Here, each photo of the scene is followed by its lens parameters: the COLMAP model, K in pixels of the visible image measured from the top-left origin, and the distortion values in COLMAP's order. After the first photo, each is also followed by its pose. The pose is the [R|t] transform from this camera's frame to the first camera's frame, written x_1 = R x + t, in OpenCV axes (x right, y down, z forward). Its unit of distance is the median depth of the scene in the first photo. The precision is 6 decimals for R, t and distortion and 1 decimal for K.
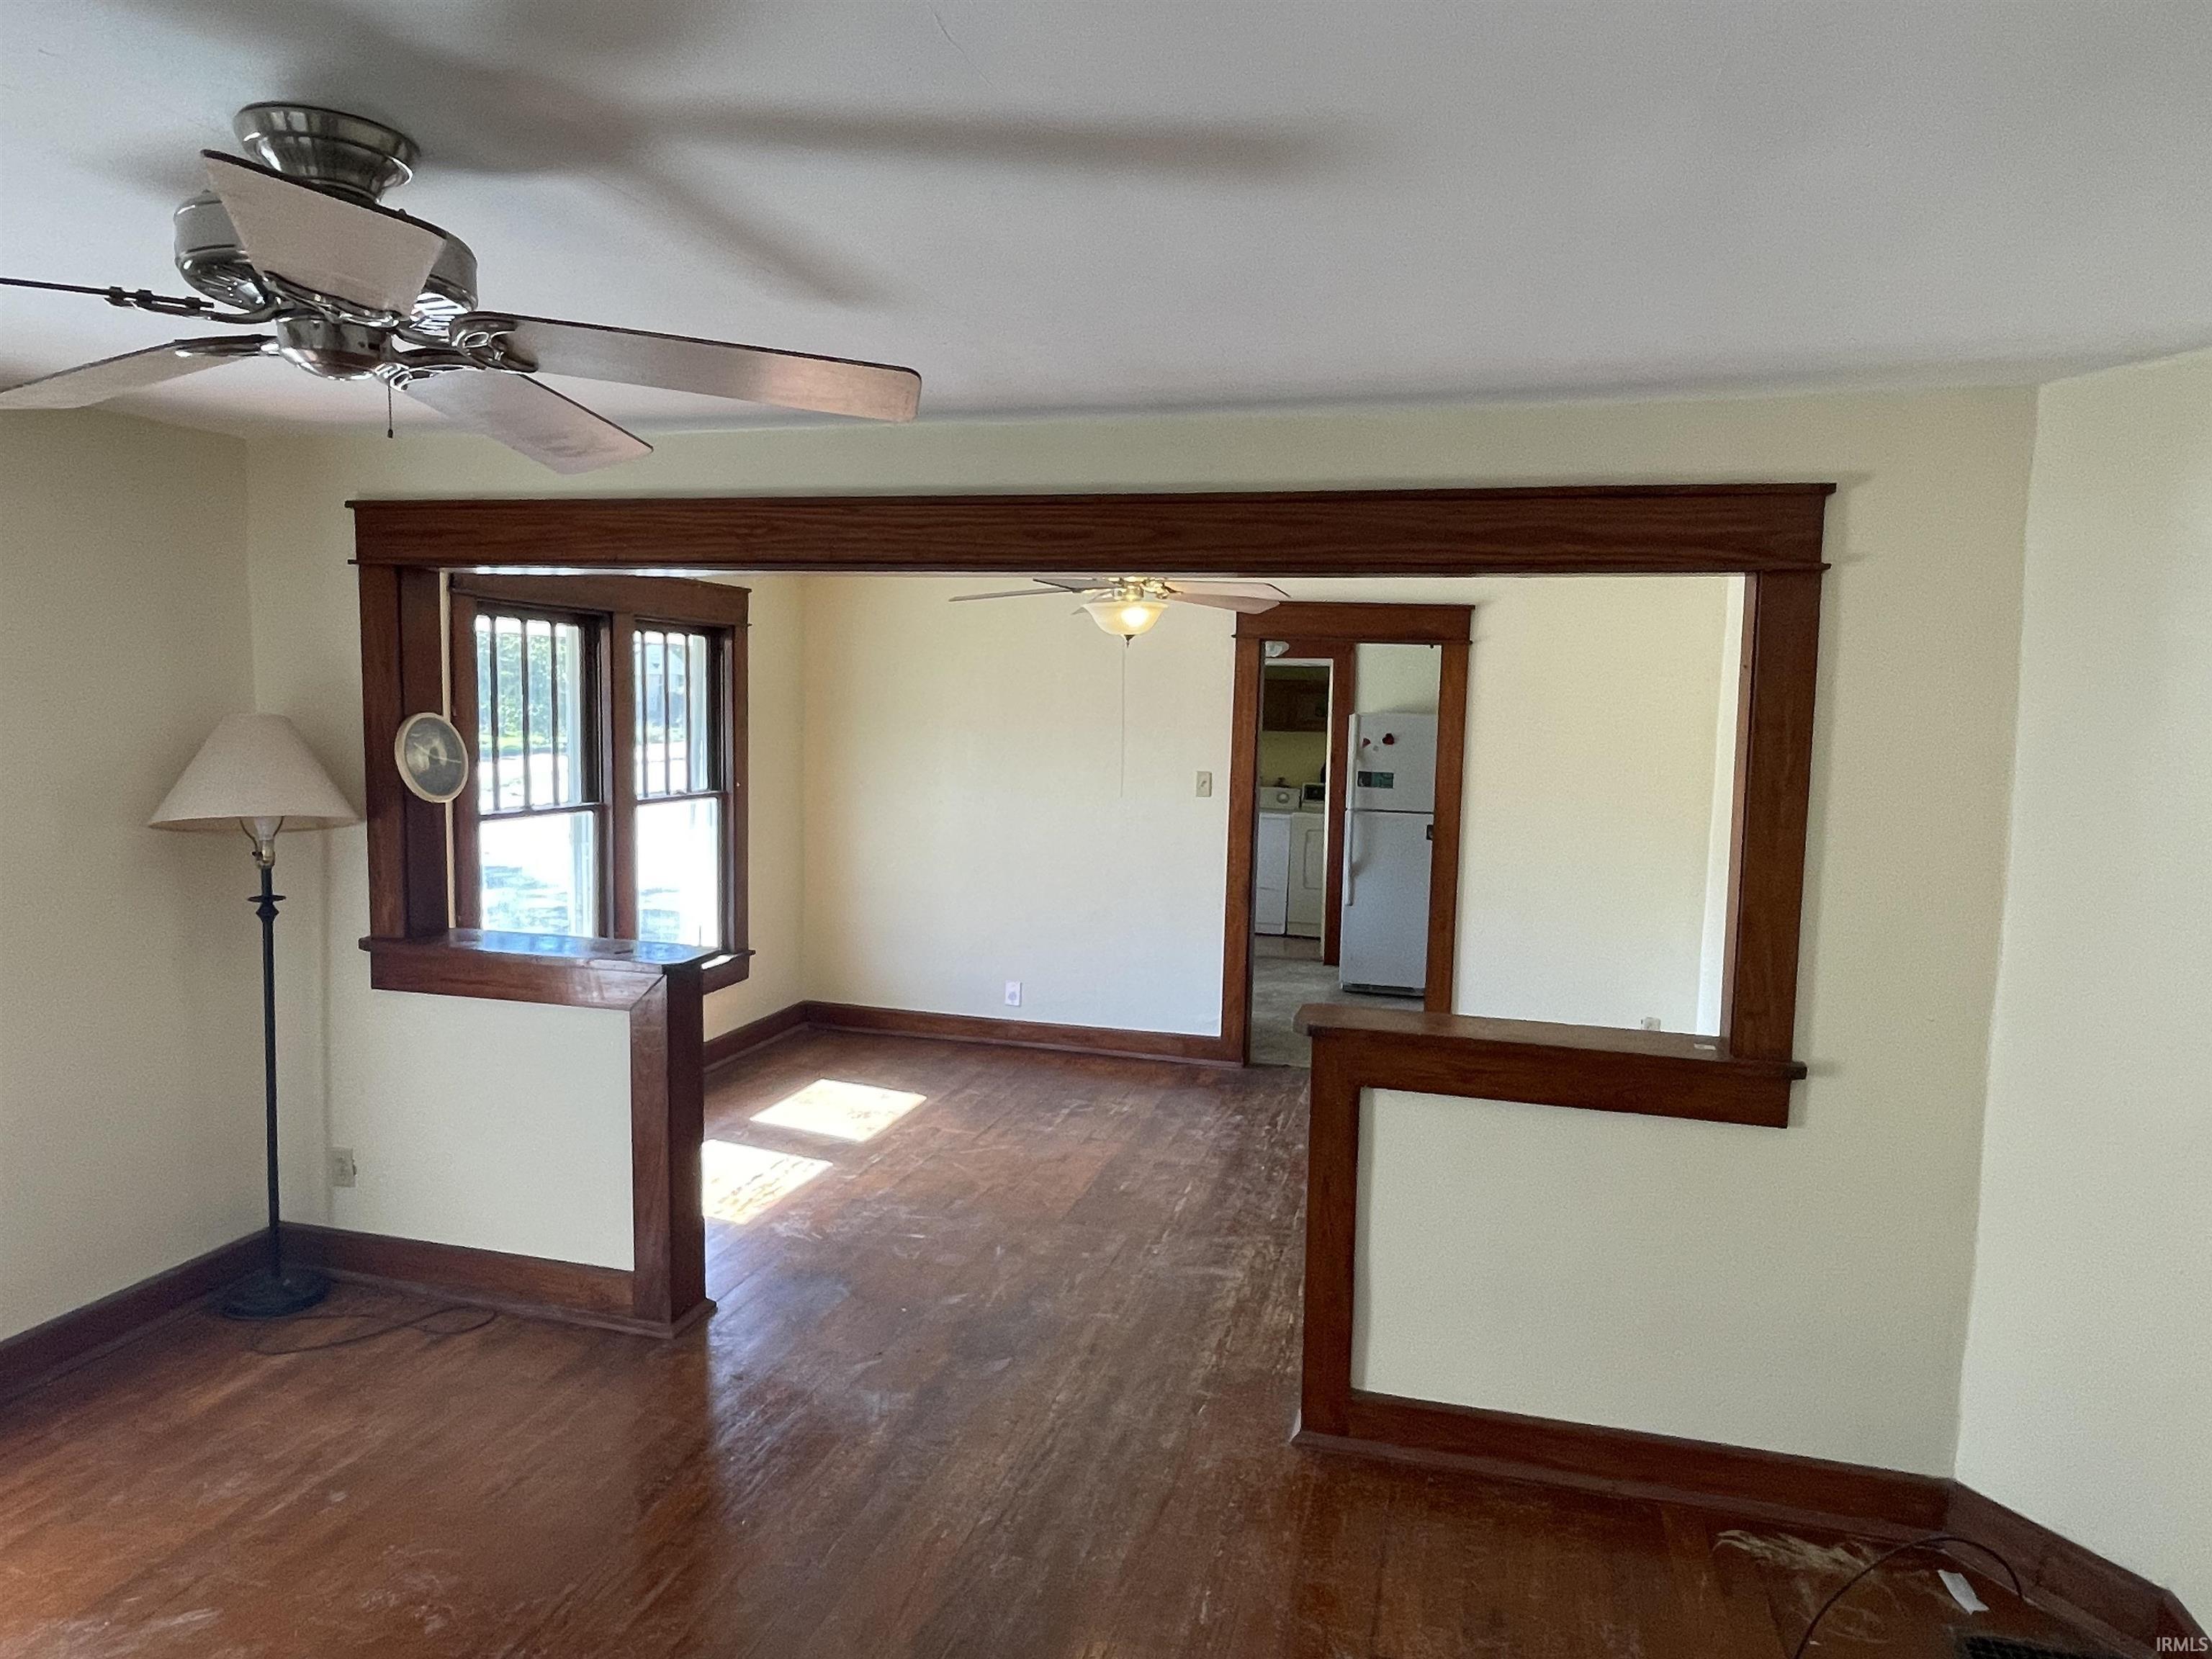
lens RADIAL K [[1379.2, 0, 1119.5], [0, 1379.2, 831.8], [0, 0, 1]] dist [0.000276, 0.001154]
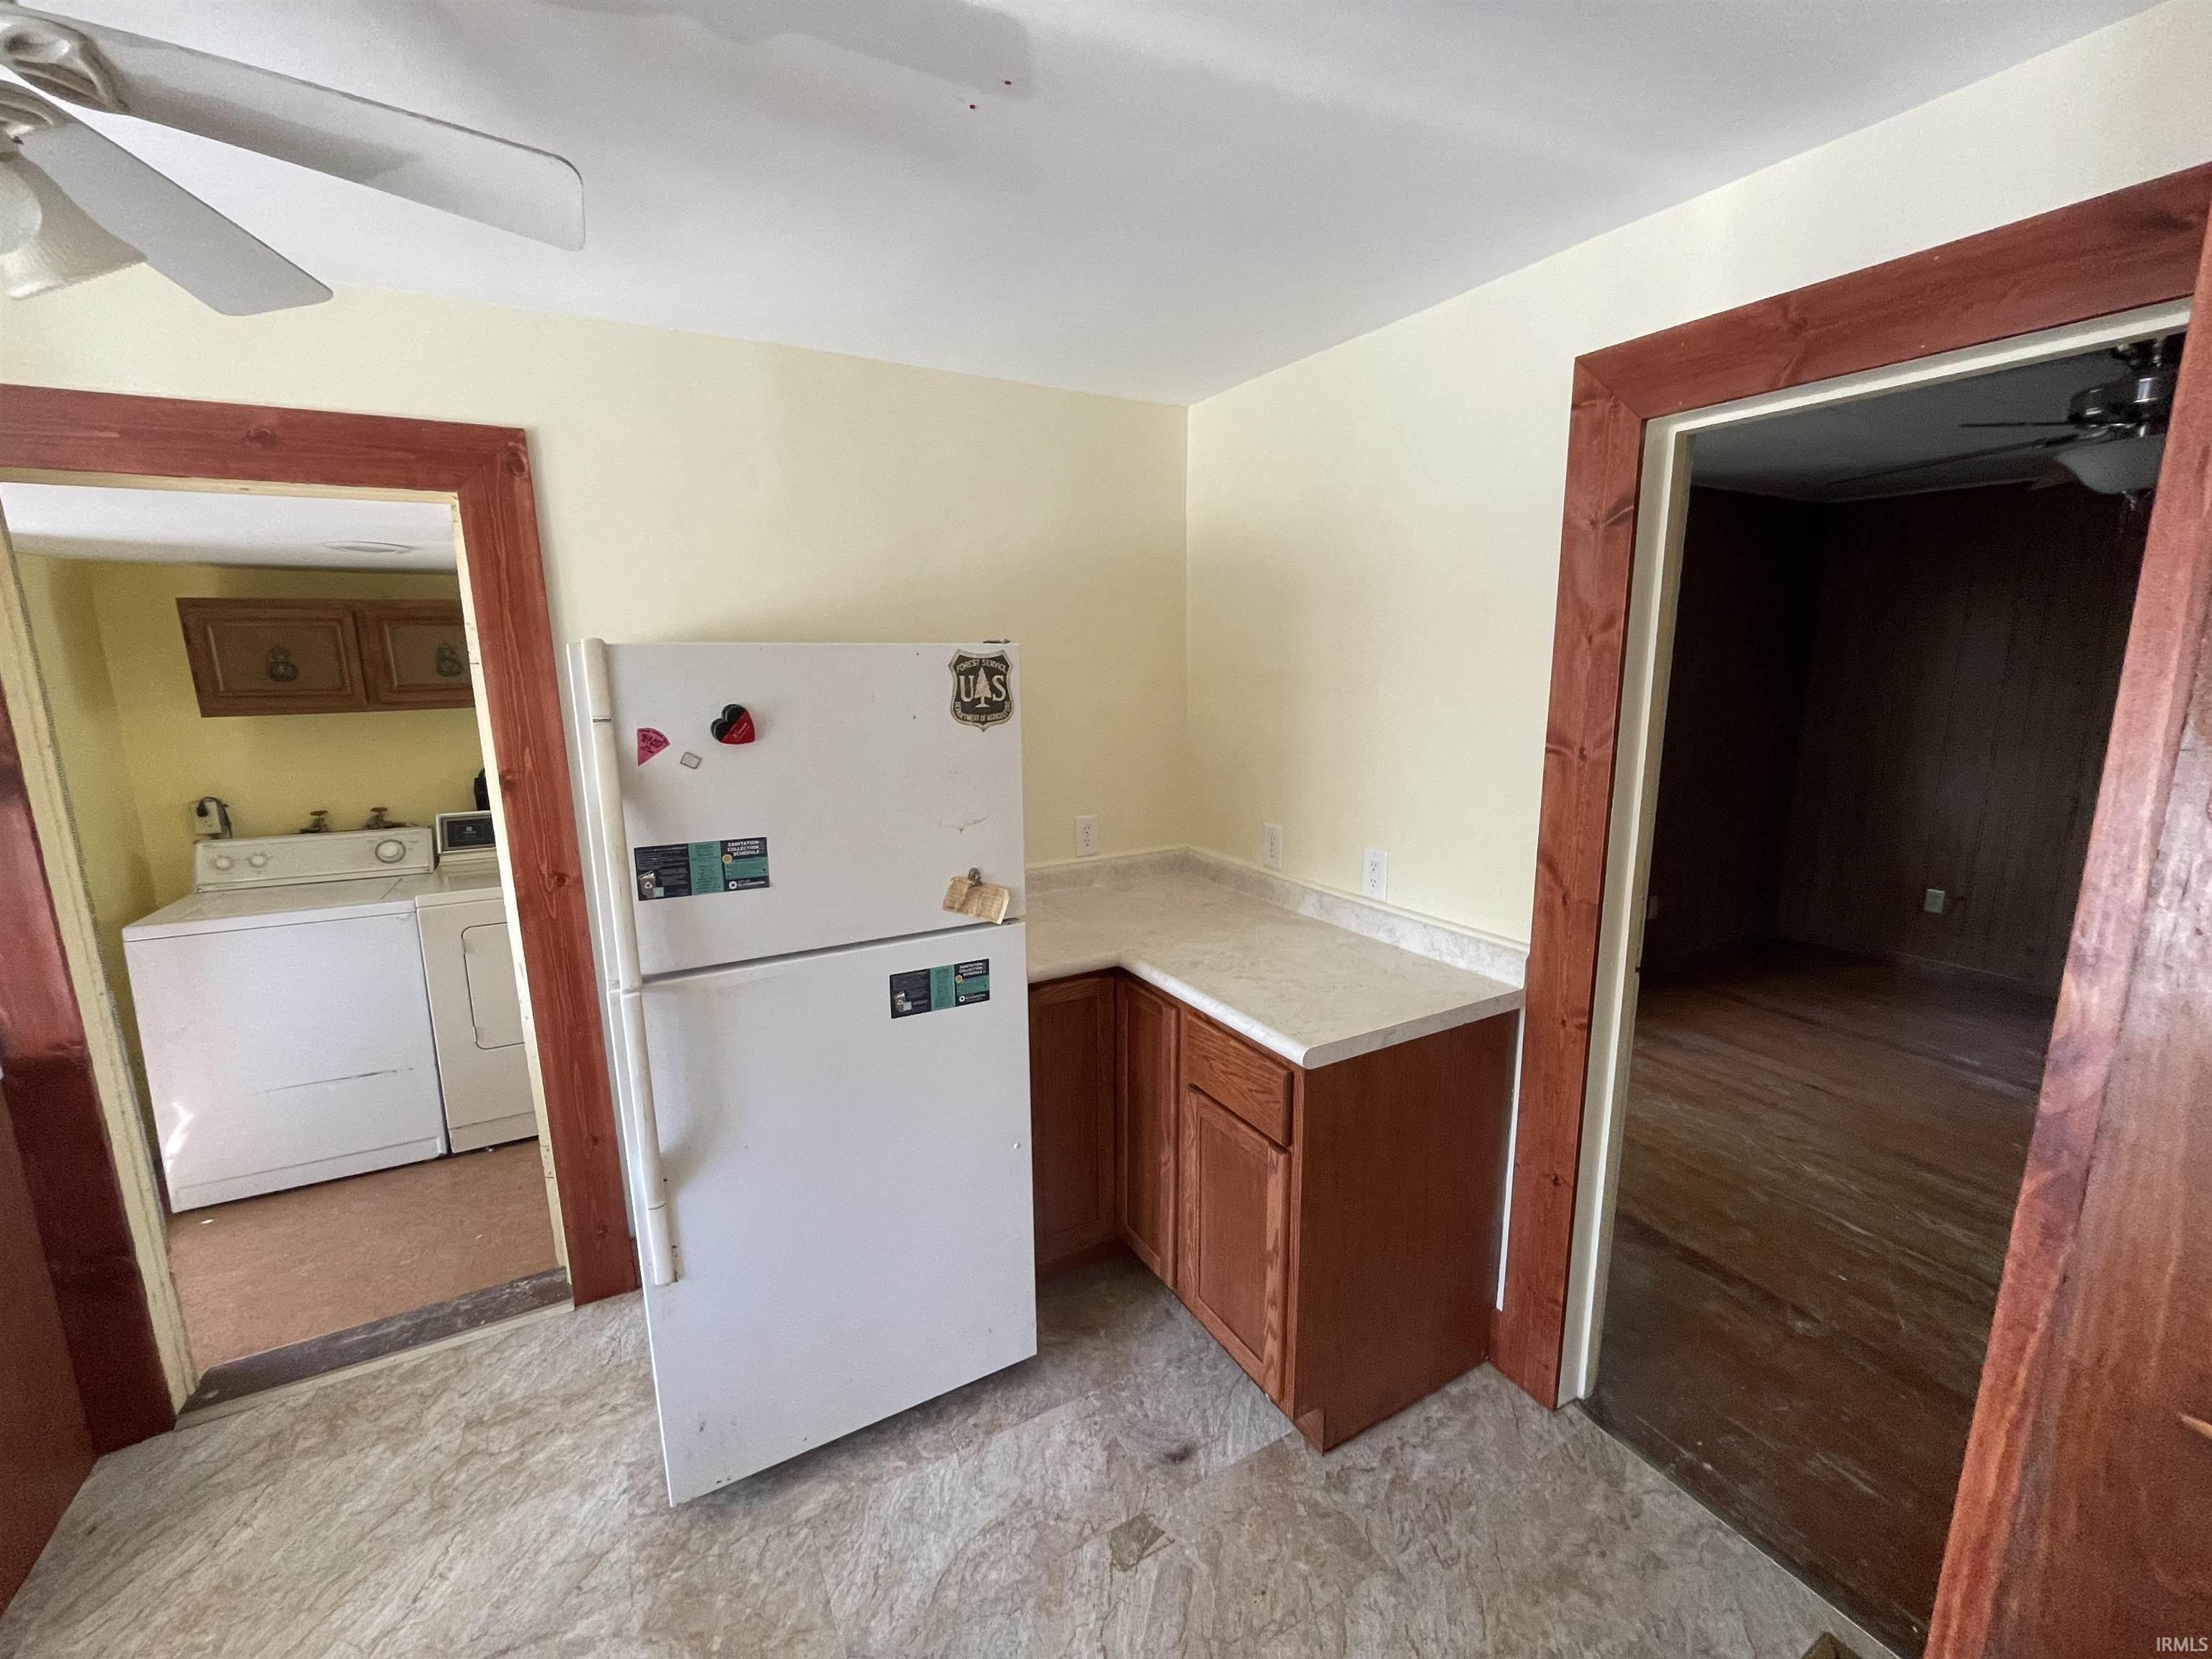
lens RADIAL K [[895.2, 0, 1101.6], [0, 895.2, 831.8], [0, 0, 1]] dist [0.000230, 0.000375]
pose [[0.727440, -0.155263, 0.668374, 0.121375], [0.097556, 0.987571, 0.123236, -0.060126], [-0.679201, -0.024443, 0.733545, 0.802566]]
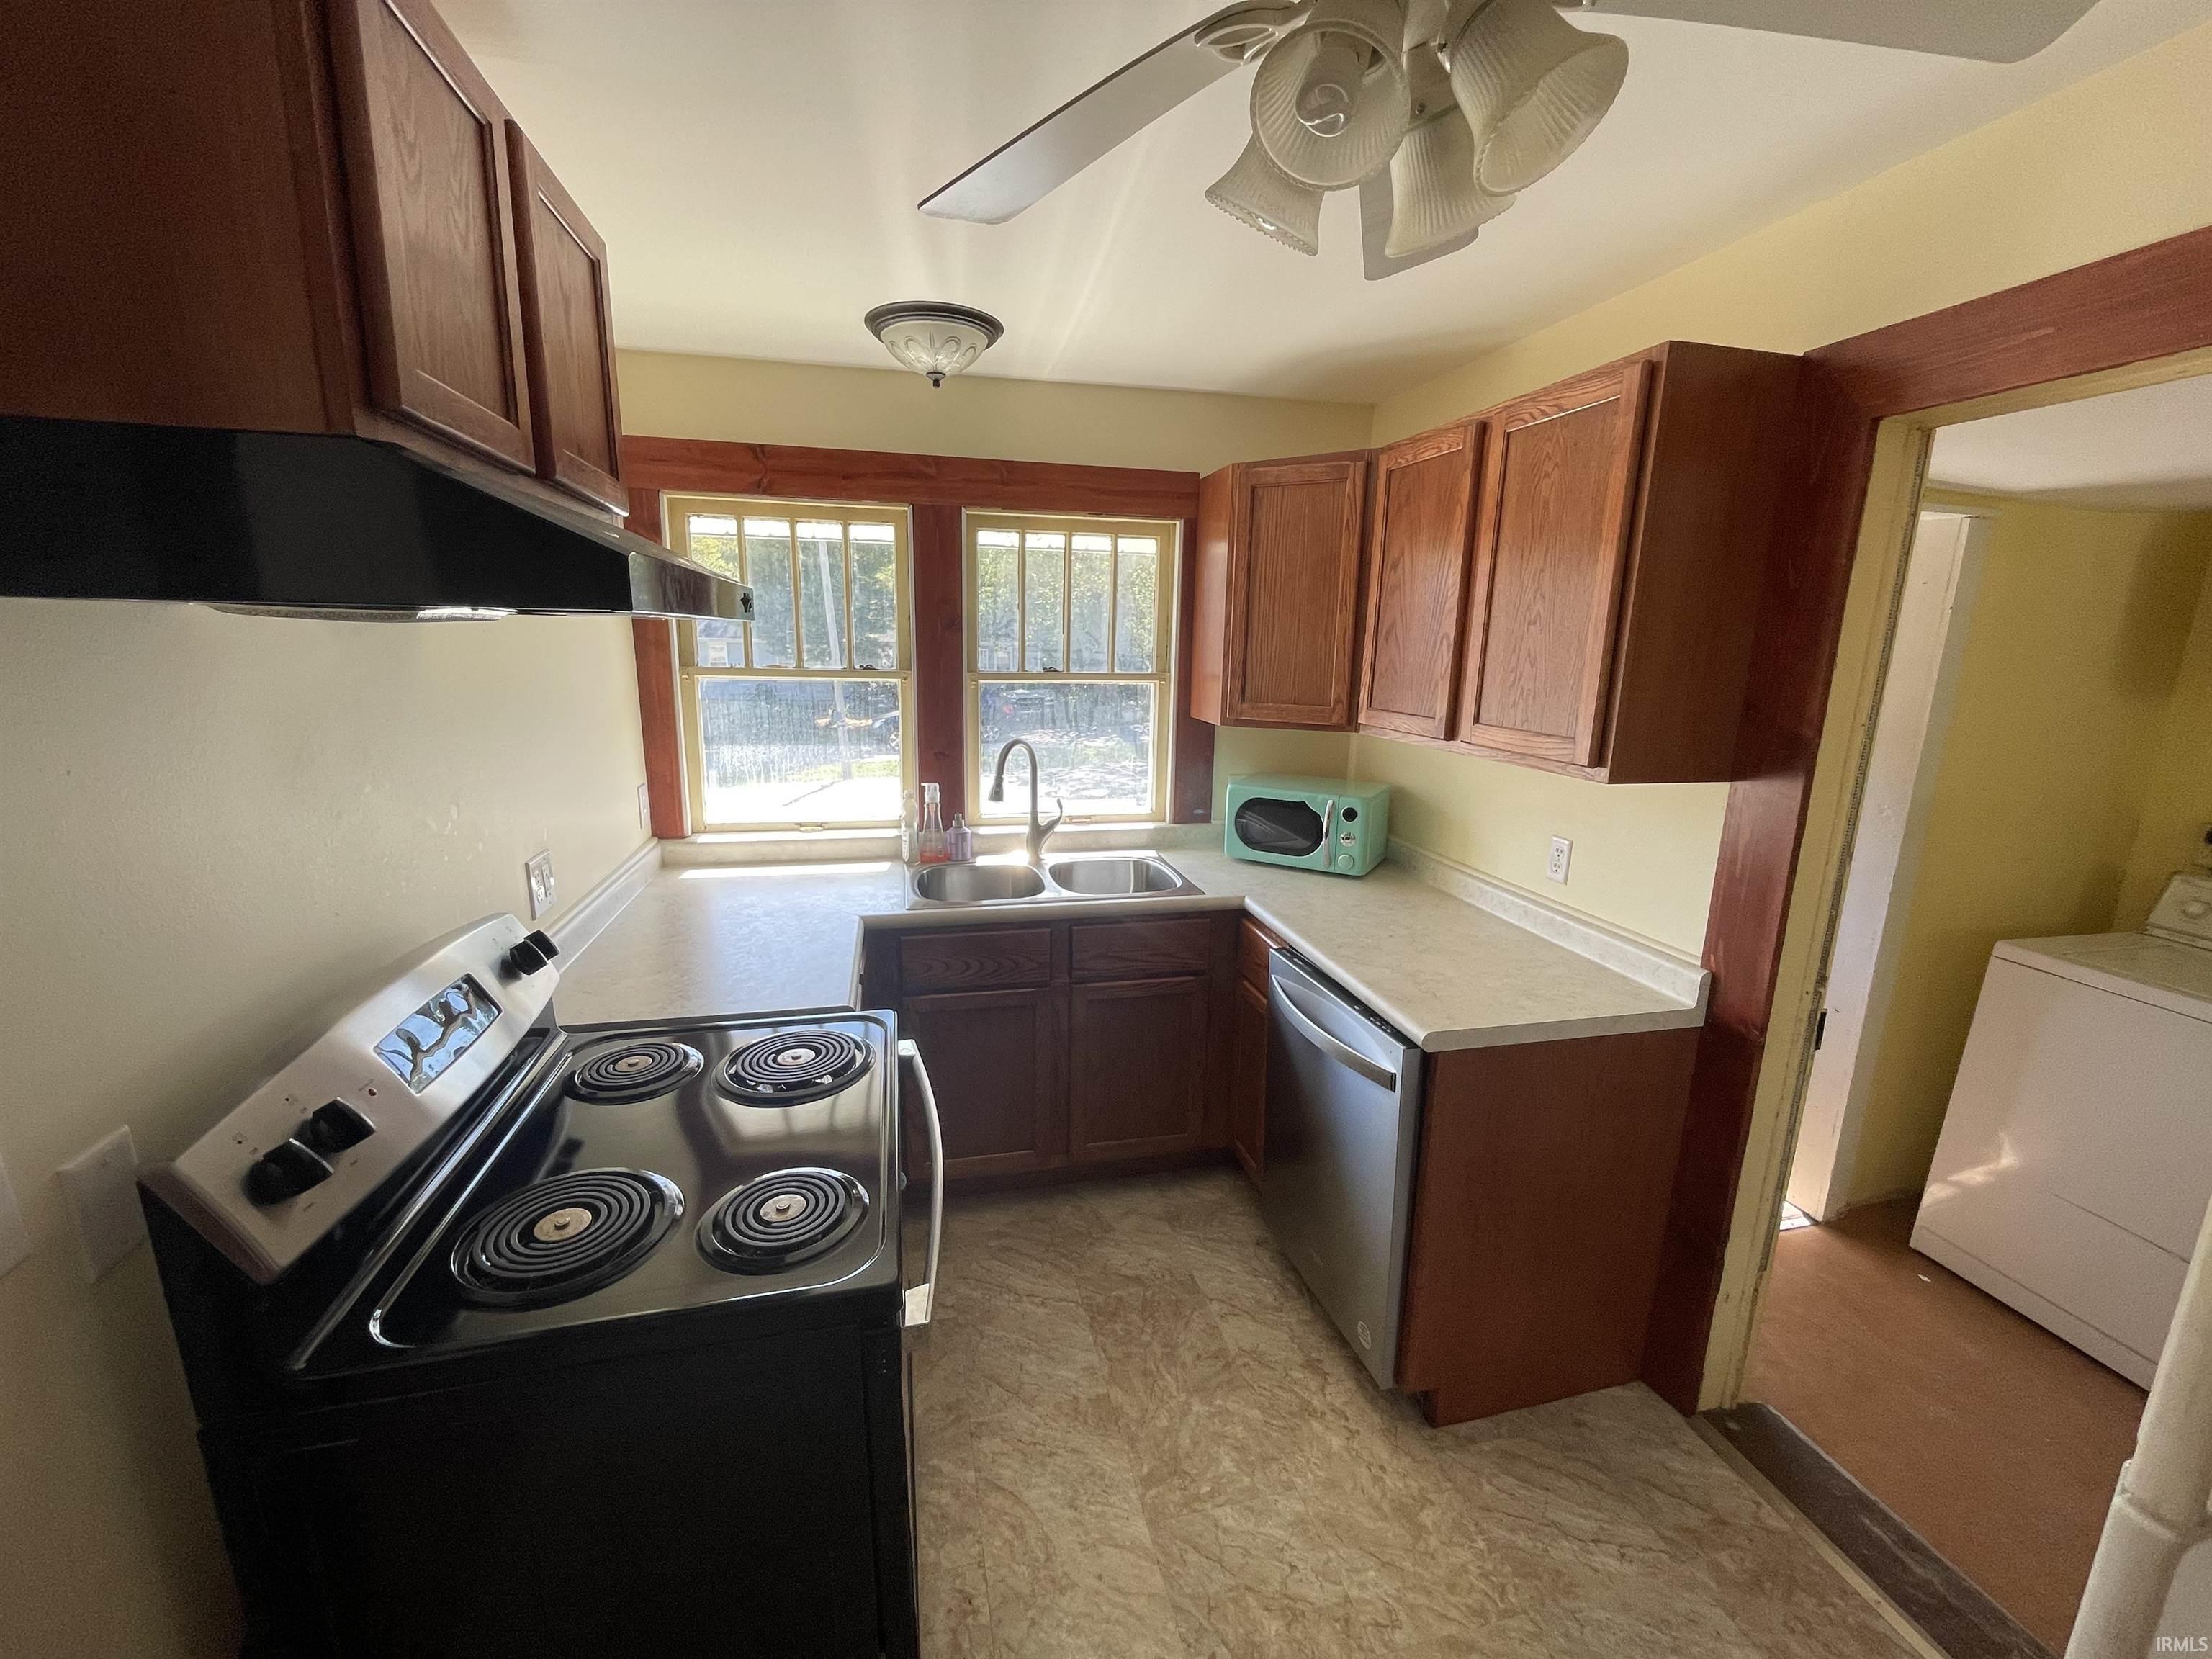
lens RADIAL K [[895.2, 0, 1105.8], [0, 895.2, 827.9], [0, 0, 1]] dist [0.000230, 0.000375]
pose [[0.472404, 0.168907, -0.865046, 0.183279], [-0.097600, 0.985454, 0.139118, -0.067569], [0.875962, 0.018709, 0.482018, 0.897313]]
